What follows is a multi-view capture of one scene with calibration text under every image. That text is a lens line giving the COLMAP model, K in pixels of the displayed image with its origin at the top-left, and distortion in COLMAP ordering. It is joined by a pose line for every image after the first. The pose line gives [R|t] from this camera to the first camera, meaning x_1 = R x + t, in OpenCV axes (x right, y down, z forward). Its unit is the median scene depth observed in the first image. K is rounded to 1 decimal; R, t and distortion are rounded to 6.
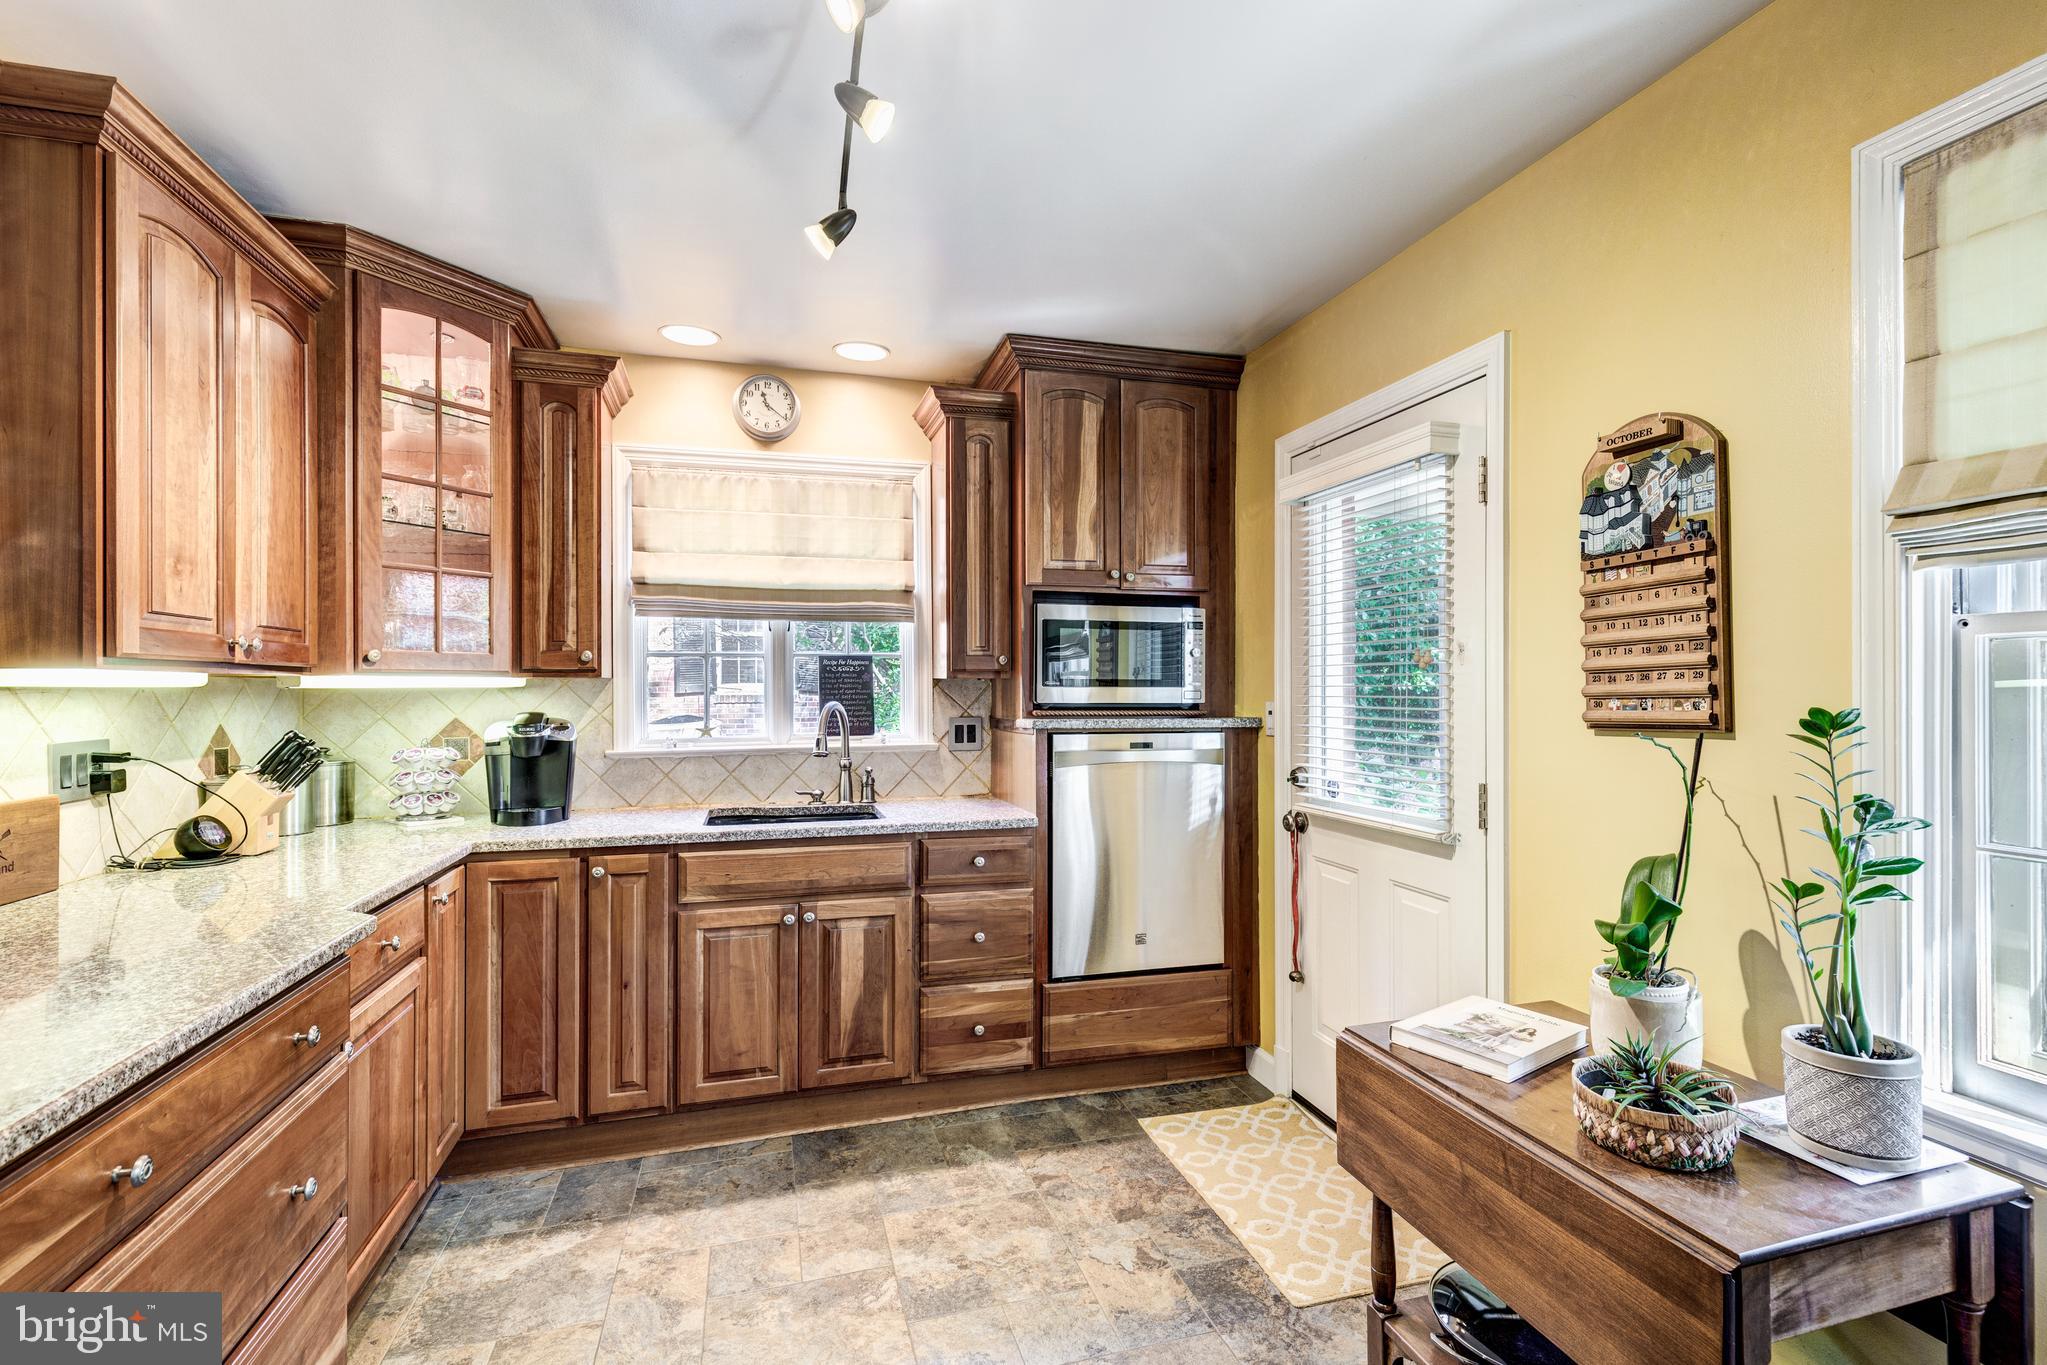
lens RADIAL K [[925.5, 0, 1030.9], [0, 925.5, 682.7], [0, 0, 1]] dist [0.001014, -0.000621]
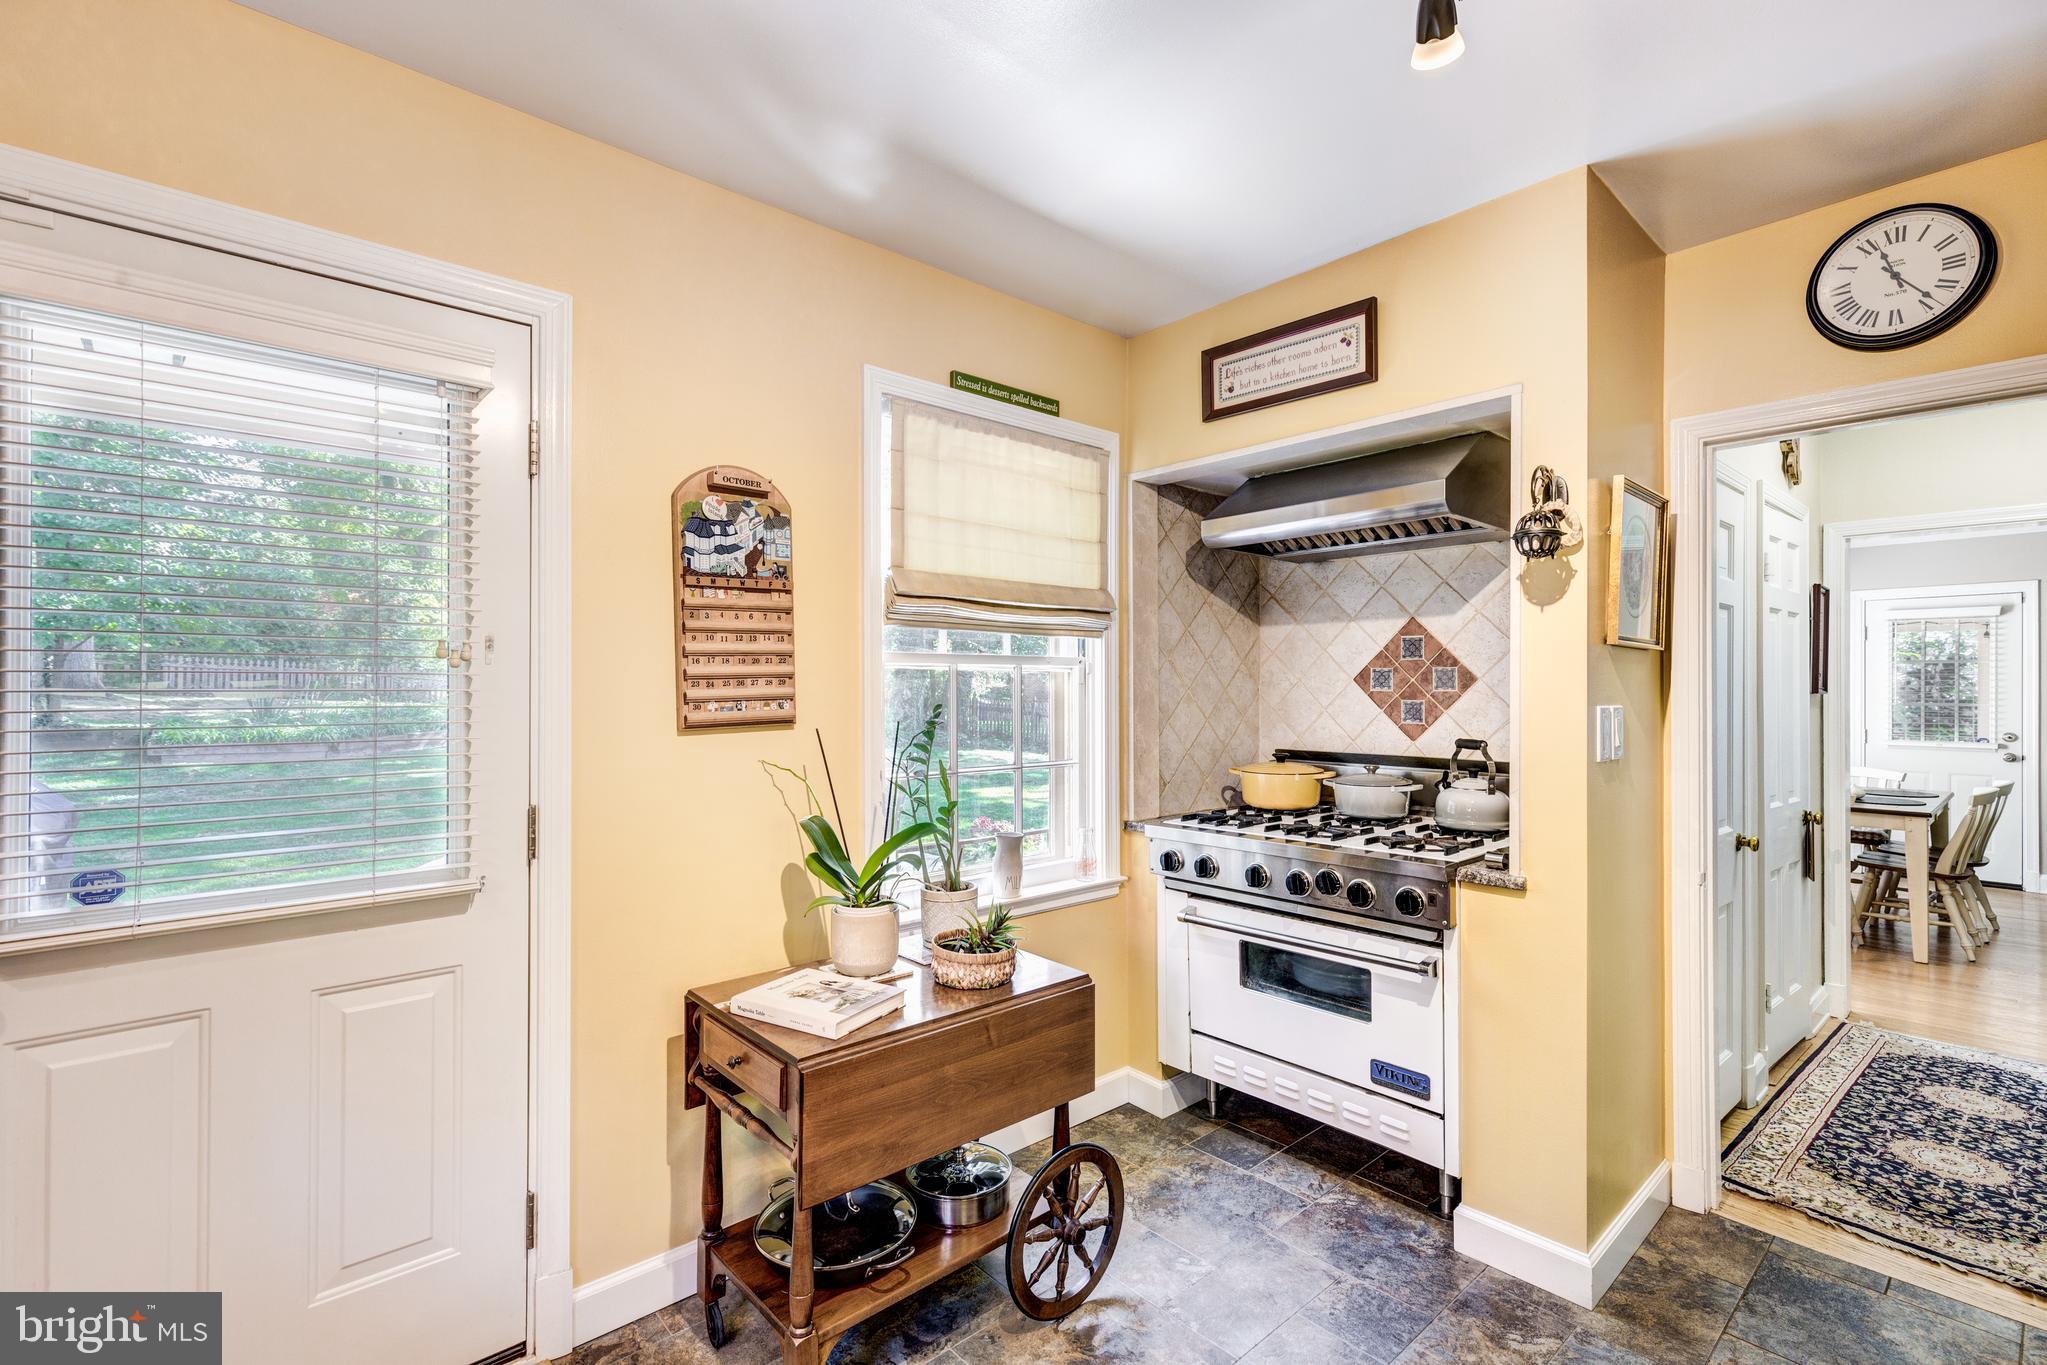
lens RADIAL K [[925.5, 0, 1036.9], [0, 925.5, 684.0], [0, 0, 1]] dist [0.001014, -0.000621]
pose [[-0.441366, 0.008575, 0.897286, -0.591794], [-0.001353, 0.999947, -0.010221, 0.006808], [-0.897326, -0.005725, -0.441331, 1.185530]]
